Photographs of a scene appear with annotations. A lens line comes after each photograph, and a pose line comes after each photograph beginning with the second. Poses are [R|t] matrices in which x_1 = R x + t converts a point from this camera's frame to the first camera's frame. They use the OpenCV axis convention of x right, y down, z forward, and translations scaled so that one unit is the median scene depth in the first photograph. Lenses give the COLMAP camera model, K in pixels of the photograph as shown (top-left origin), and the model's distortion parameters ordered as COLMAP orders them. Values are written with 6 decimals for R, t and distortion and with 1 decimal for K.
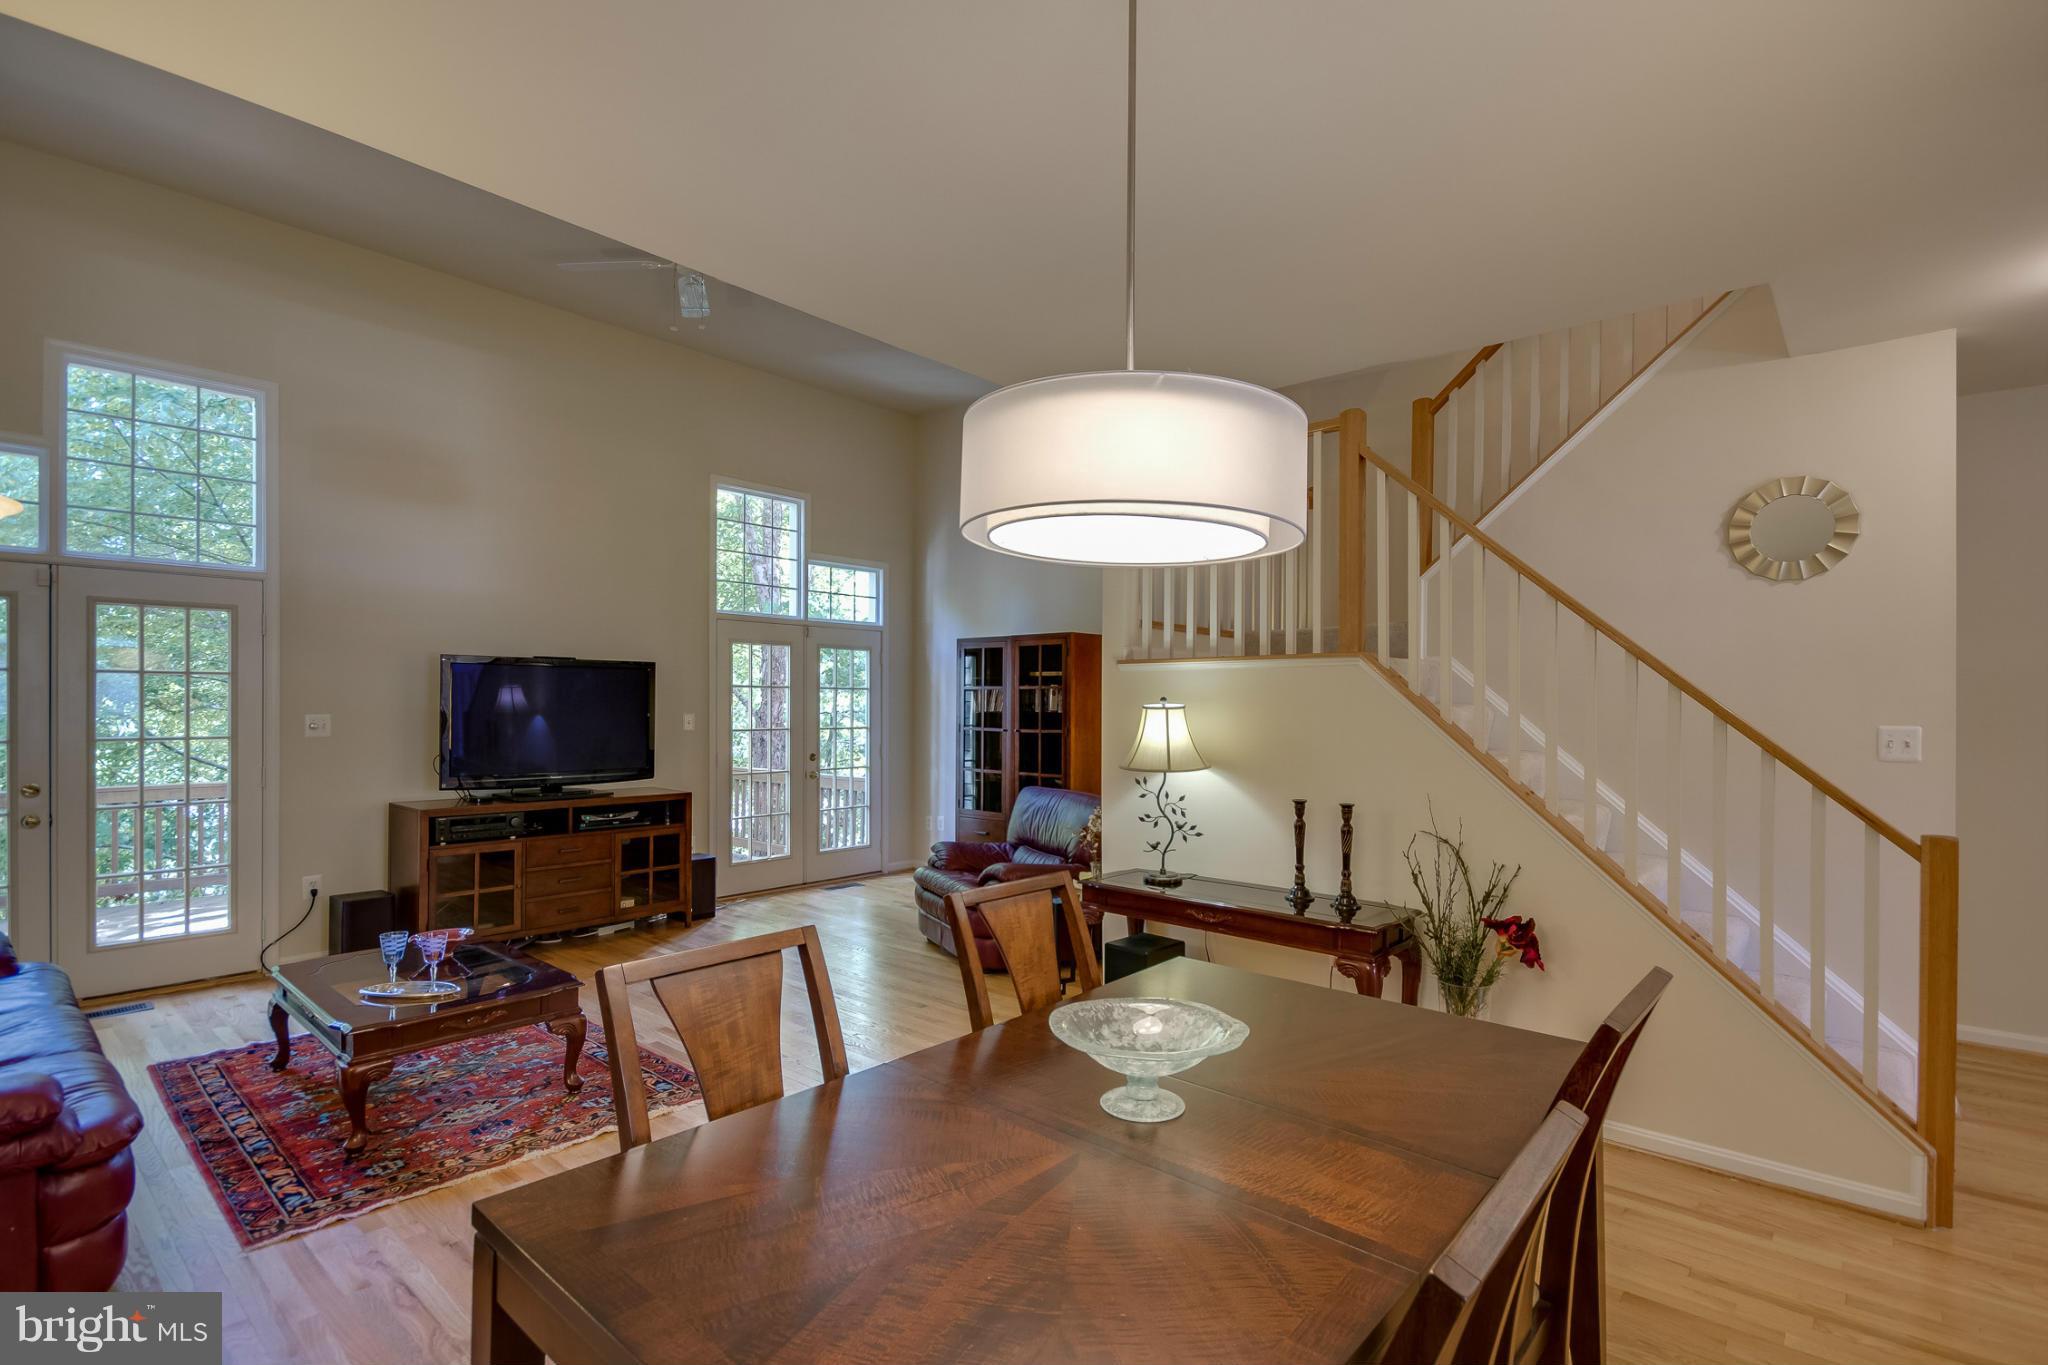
lens RADIAL K [[963.4, 0, 1029.8], [0, 963.4, 700.2], [0, 0, 1]] dist [0.005239, -0.000165]
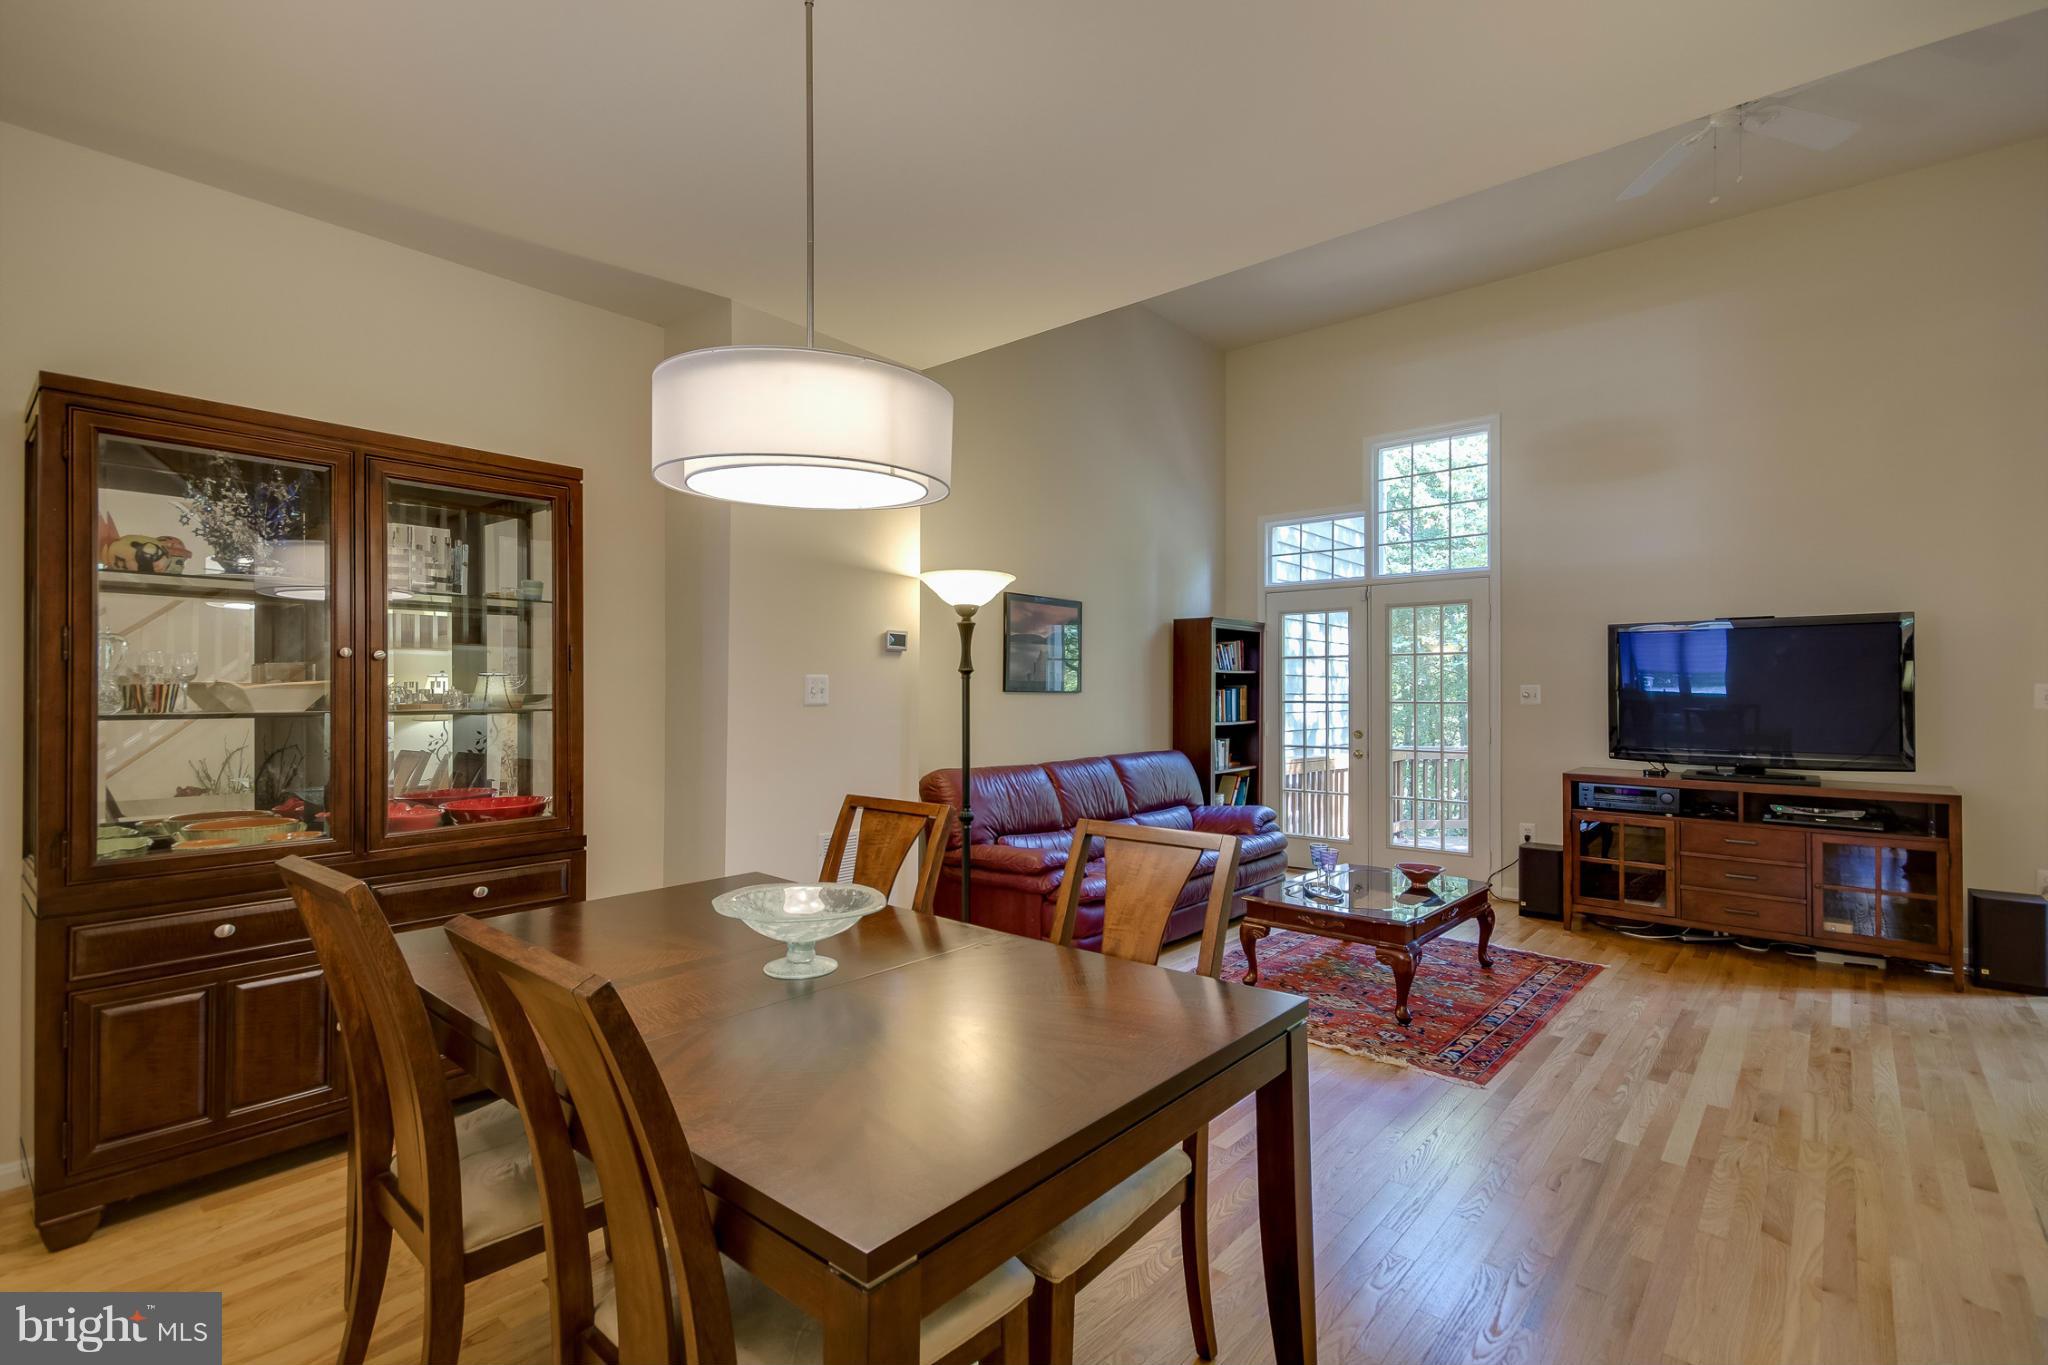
lens RADIAL K [[930.7, 0, 1024.0], [0, 930.7, 682.5], [0, 0, 1]] dist [0.013341, 0.000684]
pose [[-0.000027, -0.017924, -0.999839, 0.375590], [0.001760, 0.999838, -0.017924, 0.029917], [0.999998, -0.001760, 0.000005, 0.383621]]
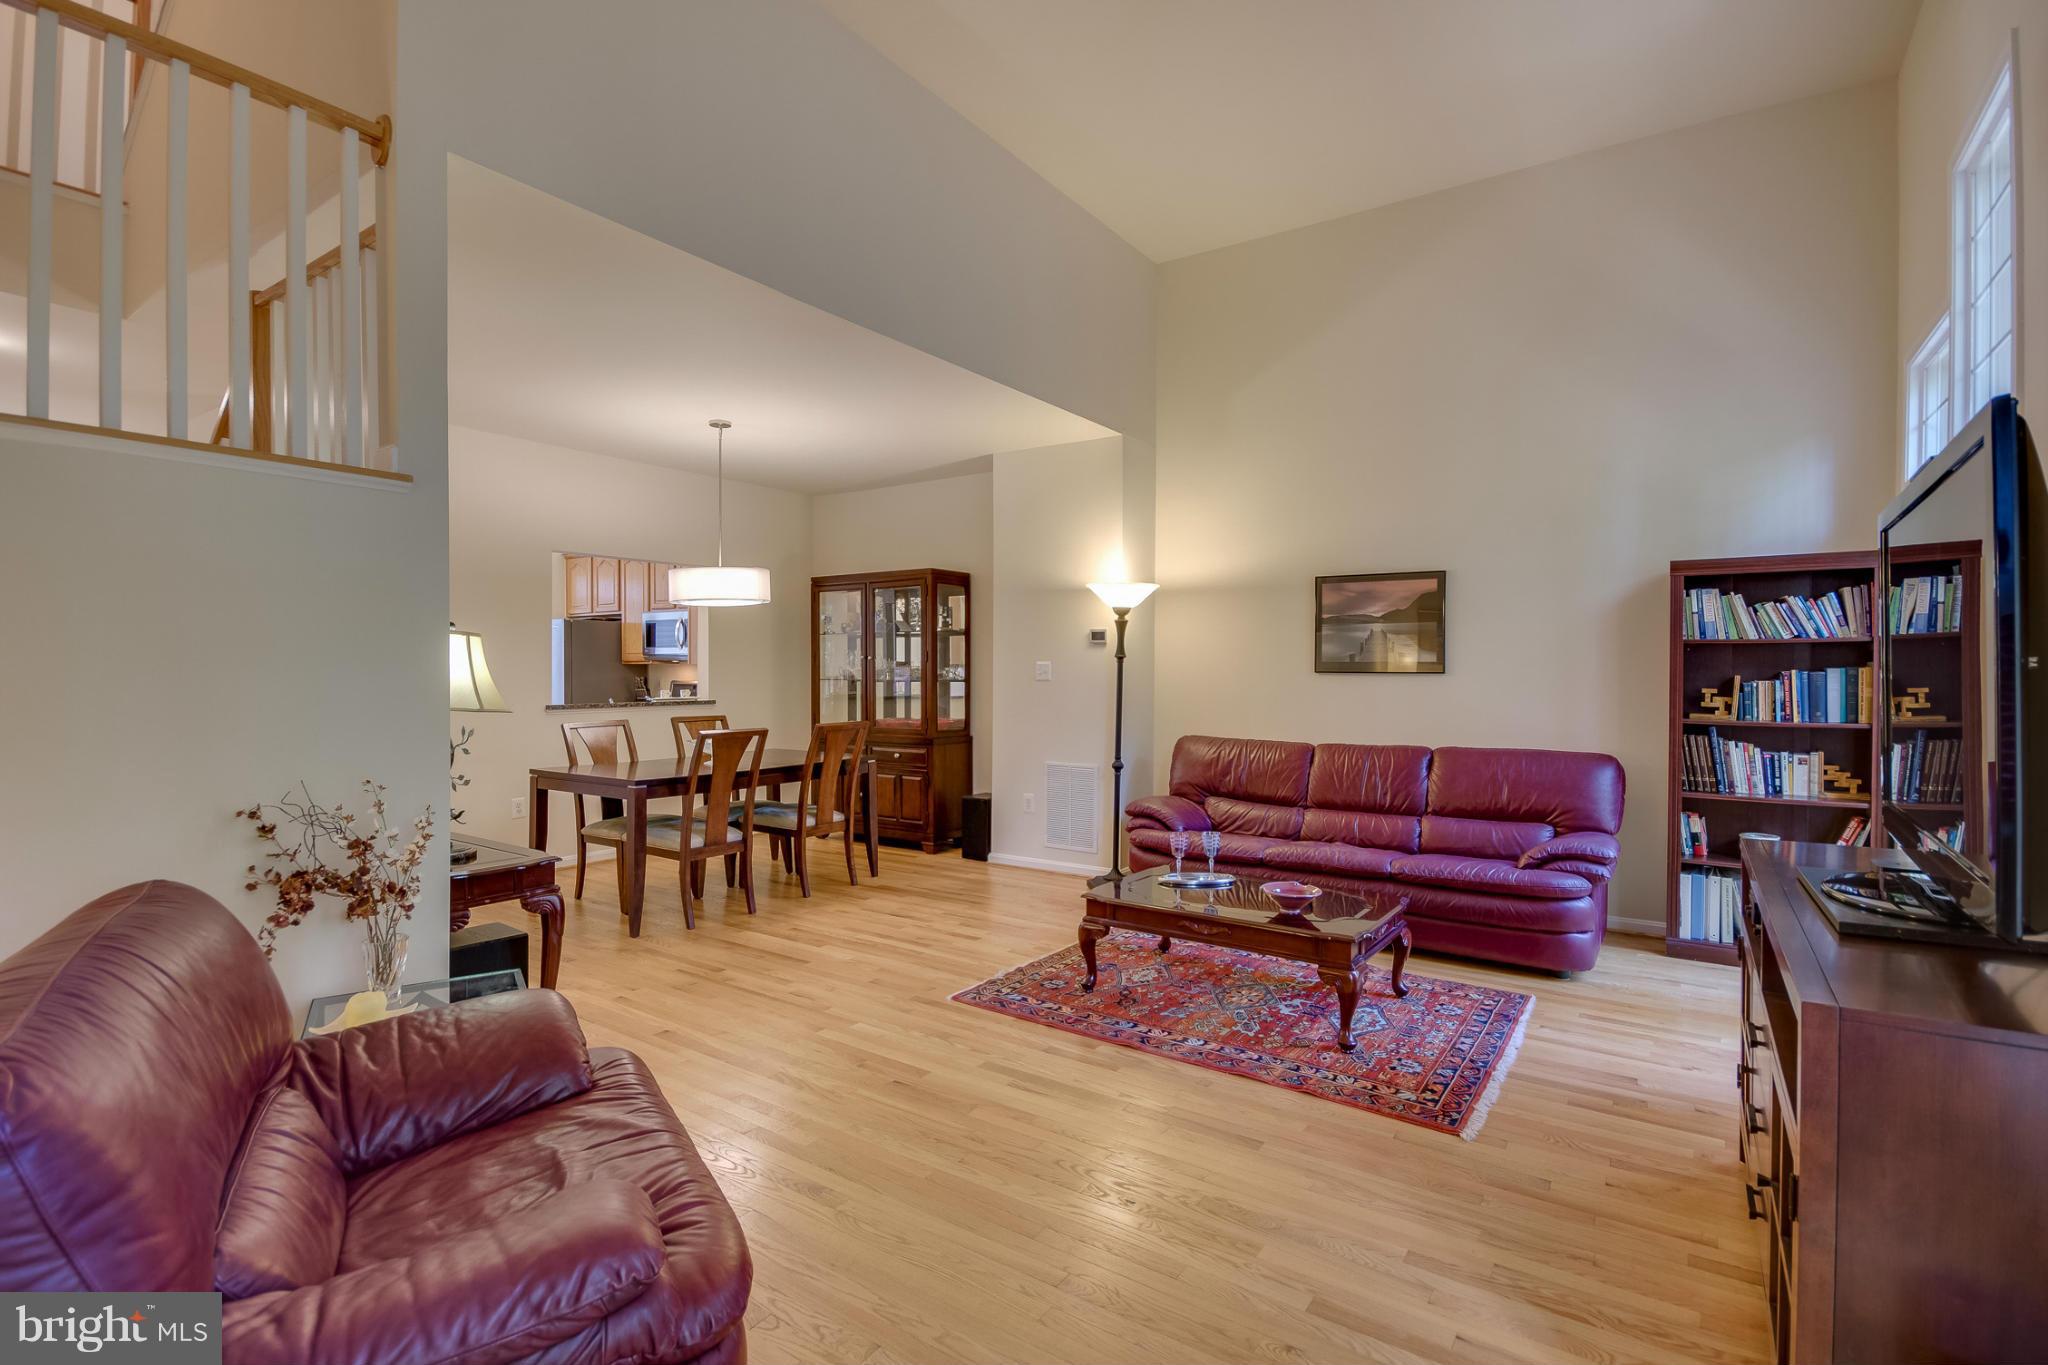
lens RADIAL K [[957.6, 0, 1024.0], [0, 957.6, 682.5], [0, 0, 1]] dist [0.002790, 0.000762]
pose [[-0.993027, -0.008590, -0.117574, -0.175251], [-0.009333, 0.999940, 0.005773, 0.029502], [0.117517, 0.006830, -0.993047, 1.379045]]
